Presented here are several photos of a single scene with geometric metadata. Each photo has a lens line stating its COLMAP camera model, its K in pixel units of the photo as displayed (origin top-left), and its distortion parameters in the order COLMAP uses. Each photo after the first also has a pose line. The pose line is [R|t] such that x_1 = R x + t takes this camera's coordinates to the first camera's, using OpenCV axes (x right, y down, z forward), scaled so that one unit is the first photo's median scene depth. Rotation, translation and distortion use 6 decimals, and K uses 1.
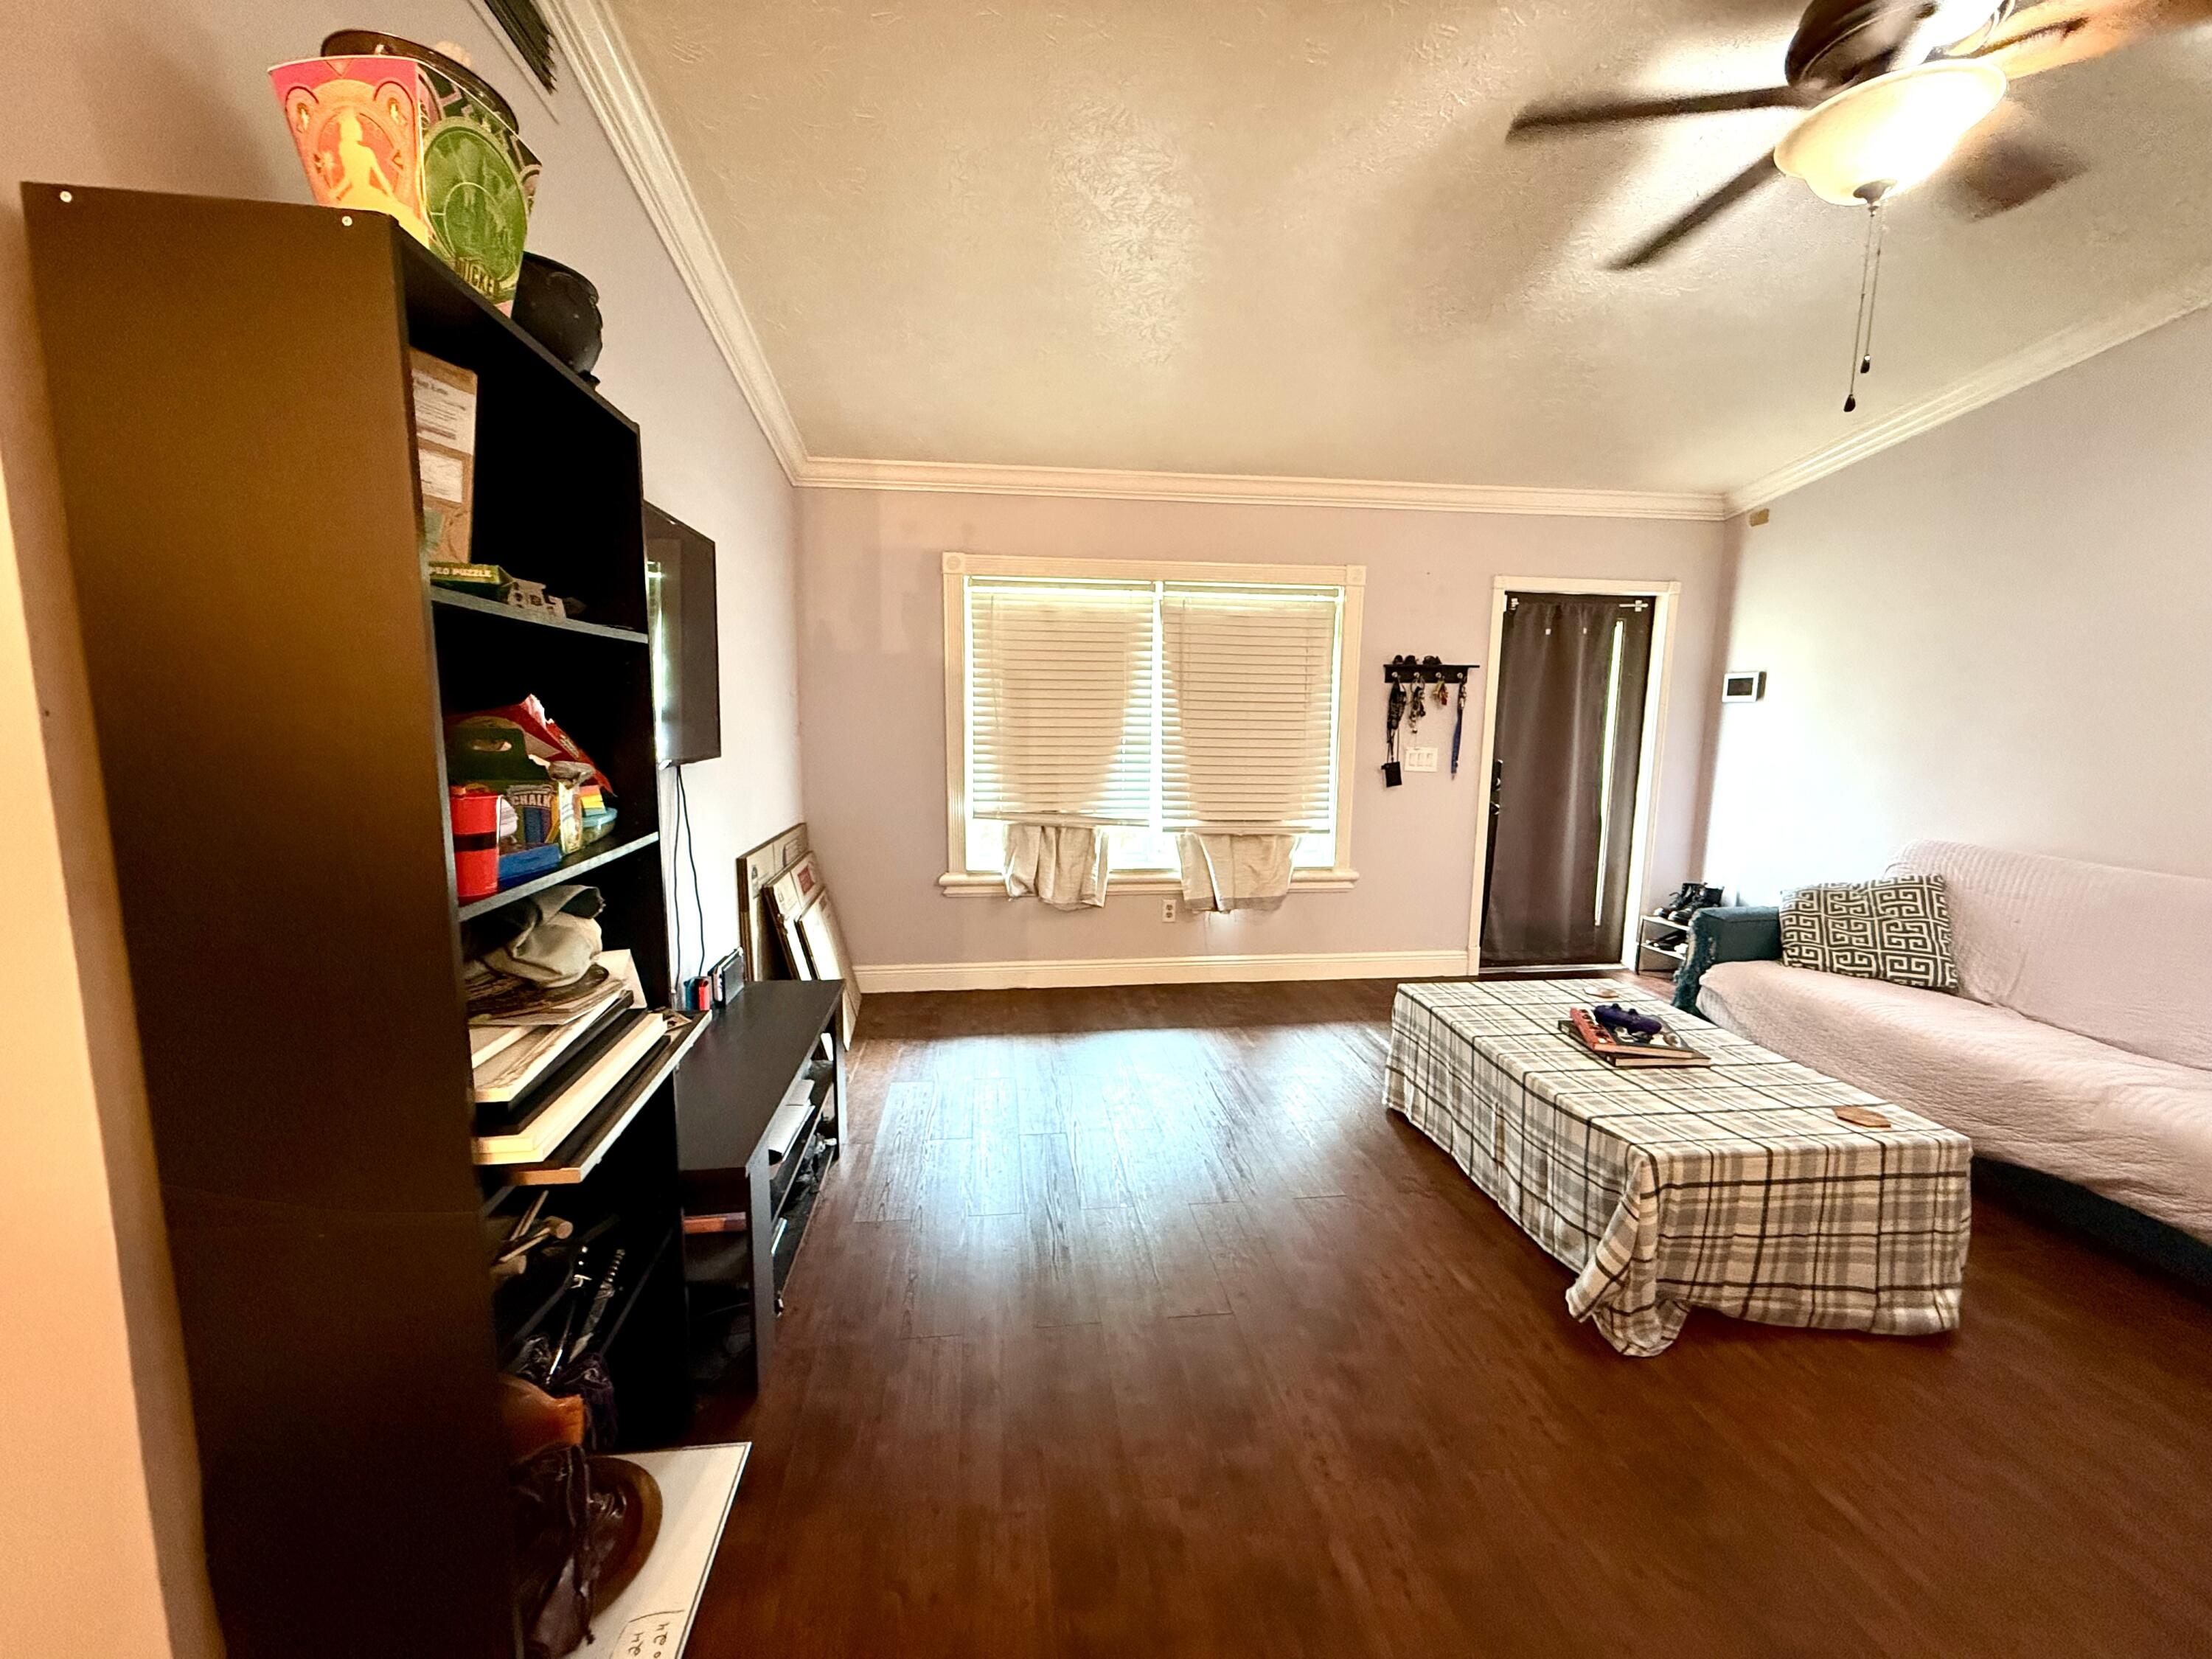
lens RADIAL K [[881.8, 0, 1101.8], [0, 881.8, 825.6], [0, 0, 1]] dist [0.000605, 0.000085]
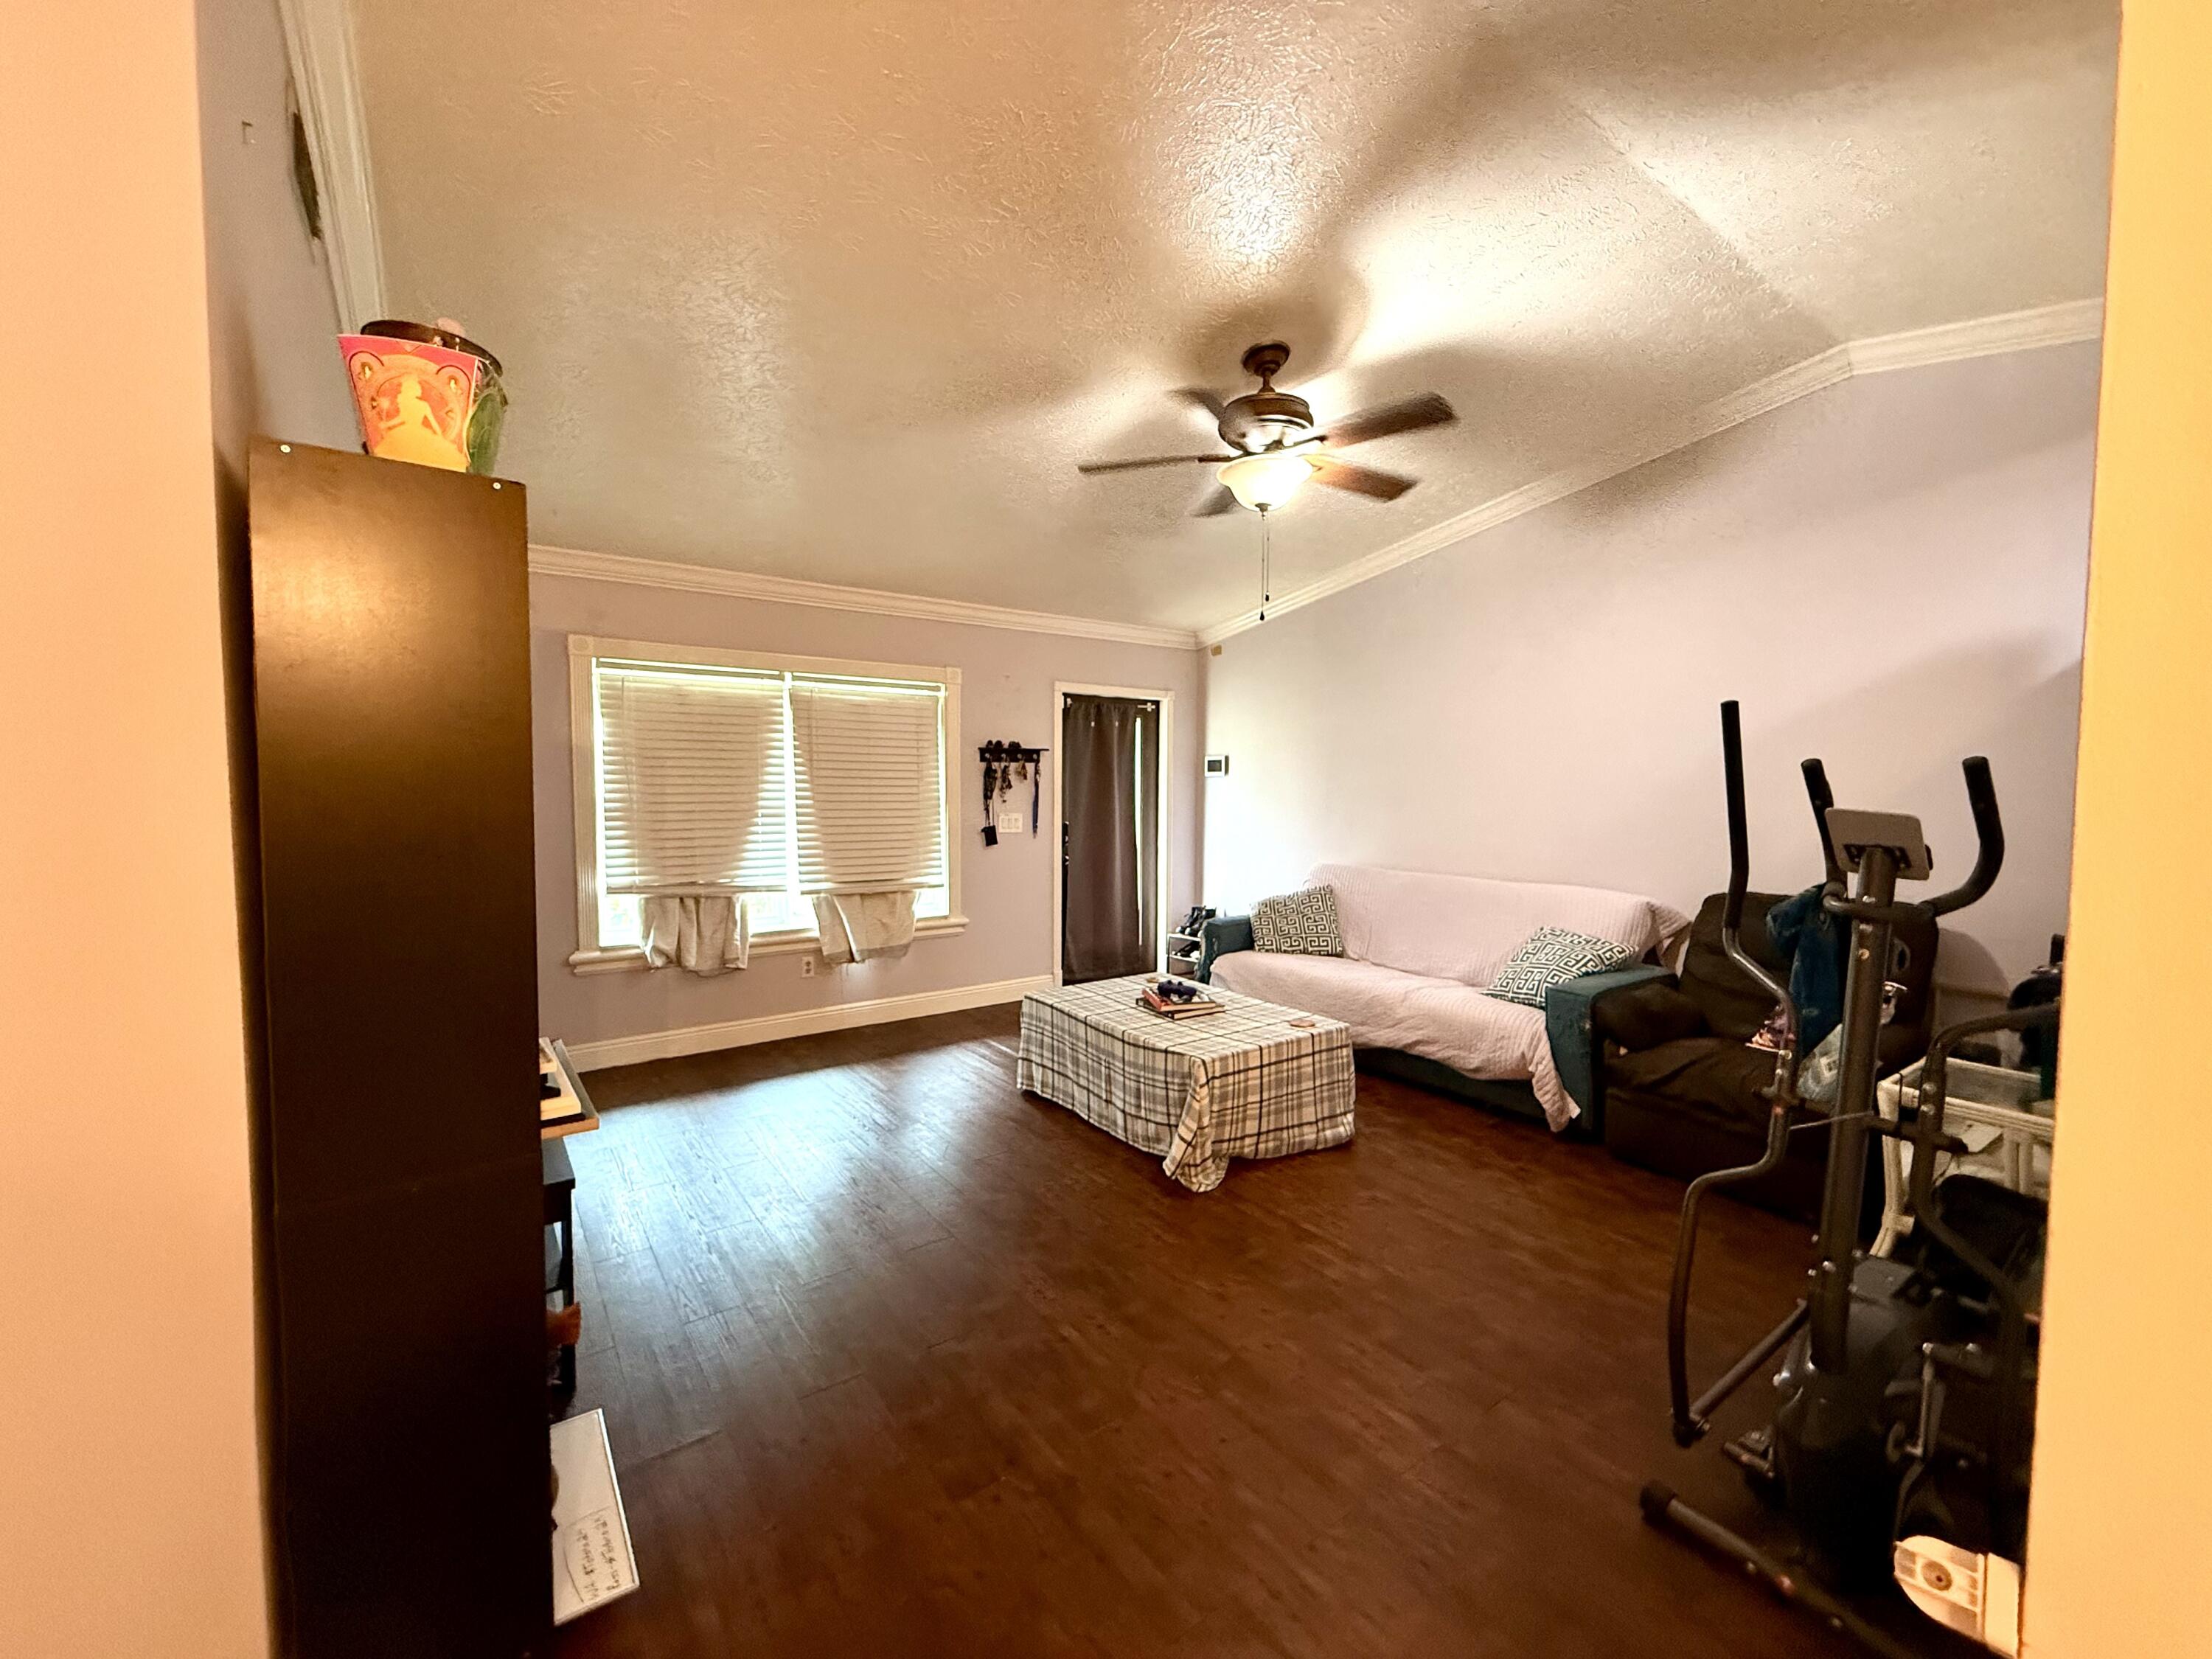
lens RADIAL K [[881.8, 0, 1096.4], [0, 881.8, 821.8], [0, 0, 1]] dist [0.000605, 0.000085]
pose [[0.878185, -0.029005, 0.477442, -0.137070], [0.069417, 0.995321, -0.067217, 0.016709], [-0.473258, 0.092171, 0.876089, -0.161647]]
